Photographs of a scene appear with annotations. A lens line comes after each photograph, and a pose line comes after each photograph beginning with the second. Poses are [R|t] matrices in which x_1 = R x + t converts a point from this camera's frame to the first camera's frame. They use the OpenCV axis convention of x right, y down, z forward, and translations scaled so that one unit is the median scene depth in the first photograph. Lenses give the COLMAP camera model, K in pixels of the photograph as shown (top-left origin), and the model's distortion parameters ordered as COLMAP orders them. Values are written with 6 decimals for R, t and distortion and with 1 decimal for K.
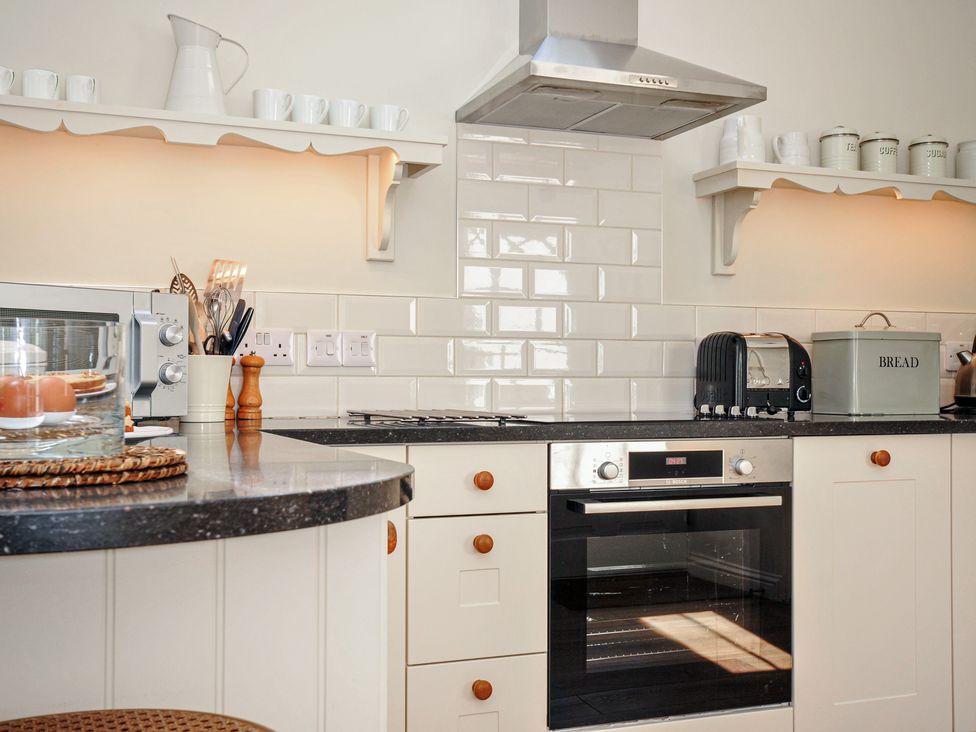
lens RADIAL K [[1098.4, 0, 496.3], [0, 1098.4, 374.7], [0, 0, 1]] dist [0.045150, -0.028618]
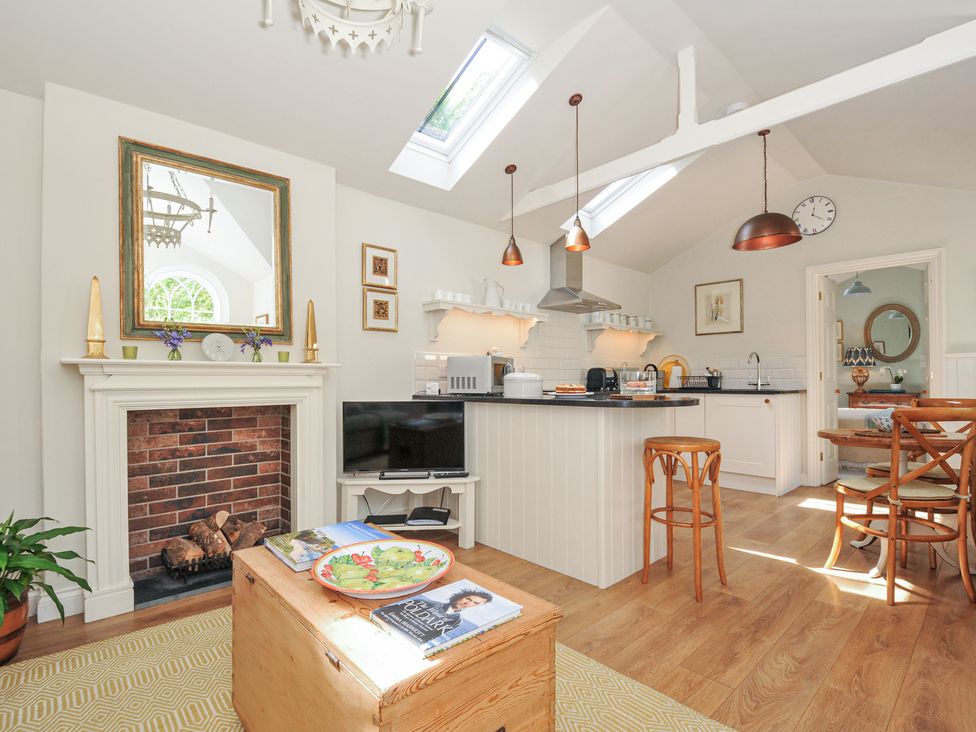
lens RADIAL K [[480.3, 0, 495.5], [0, 480.3, 377.2], [0, 0, 1]] dist [0.014582, -0.024312]
pose [[0.928895, -0.003469, 0.370327, -0.820243], [0.004184, 0.999991, -0.001127, -0.007533], [-0.370320, 0.002597, 0.928901, -0.423924]]
